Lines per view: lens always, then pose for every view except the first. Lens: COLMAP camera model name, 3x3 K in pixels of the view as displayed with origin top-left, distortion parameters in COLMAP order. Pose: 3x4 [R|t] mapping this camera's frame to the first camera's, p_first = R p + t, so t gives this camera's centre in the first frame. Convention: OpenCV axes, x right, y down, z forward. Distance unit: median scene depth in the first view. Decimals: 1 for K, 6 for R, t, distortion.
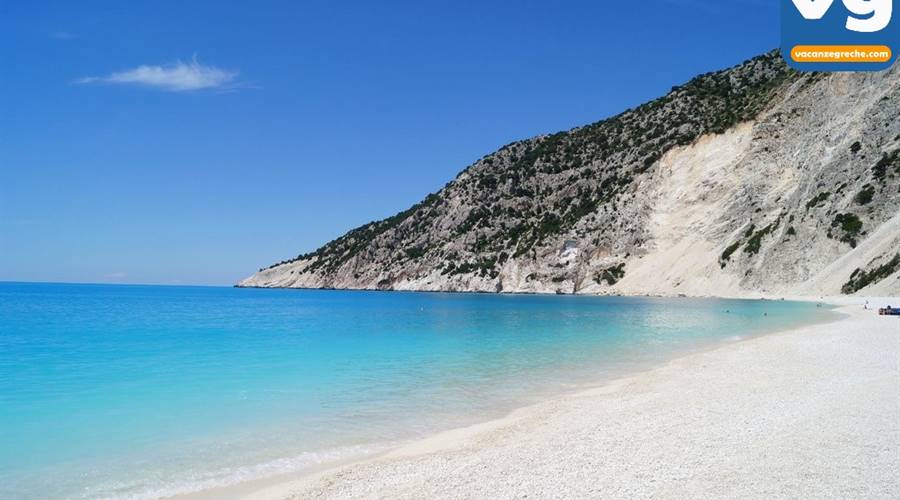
lens RADIAL K [[693.0, 0, 463.4], [0, 693.0, 253.3], [0, 0, 1]] dist [-0.033092, 0.031449]
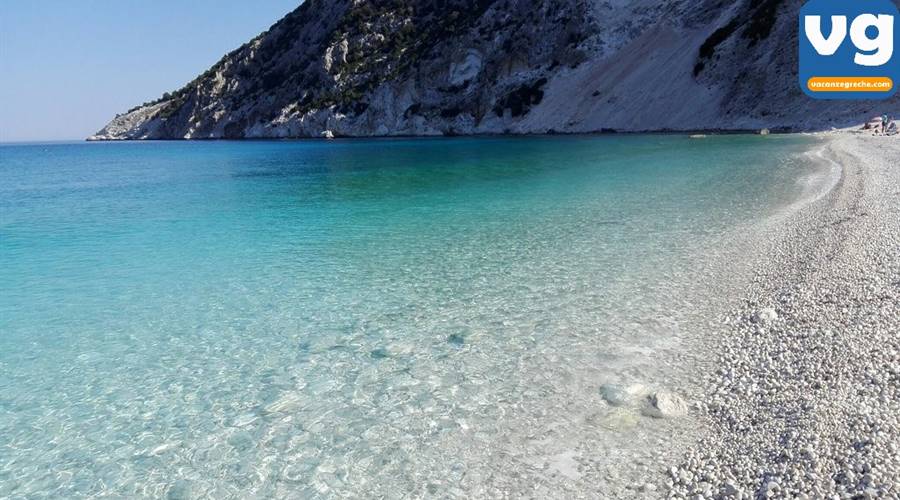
lens RADIAL K [[726.0, 0, 447.6], [0, 726.0, 258.6], [0, 0, 1]] dist [0.064358, -0.007001]
pose [[0.996586, -0.022628, -0.079396, 0.173432], [0.039548, 0.975028, 0.218530, 0.021717], [0.072468, -0.220924, 0.972595, 0.318618]]
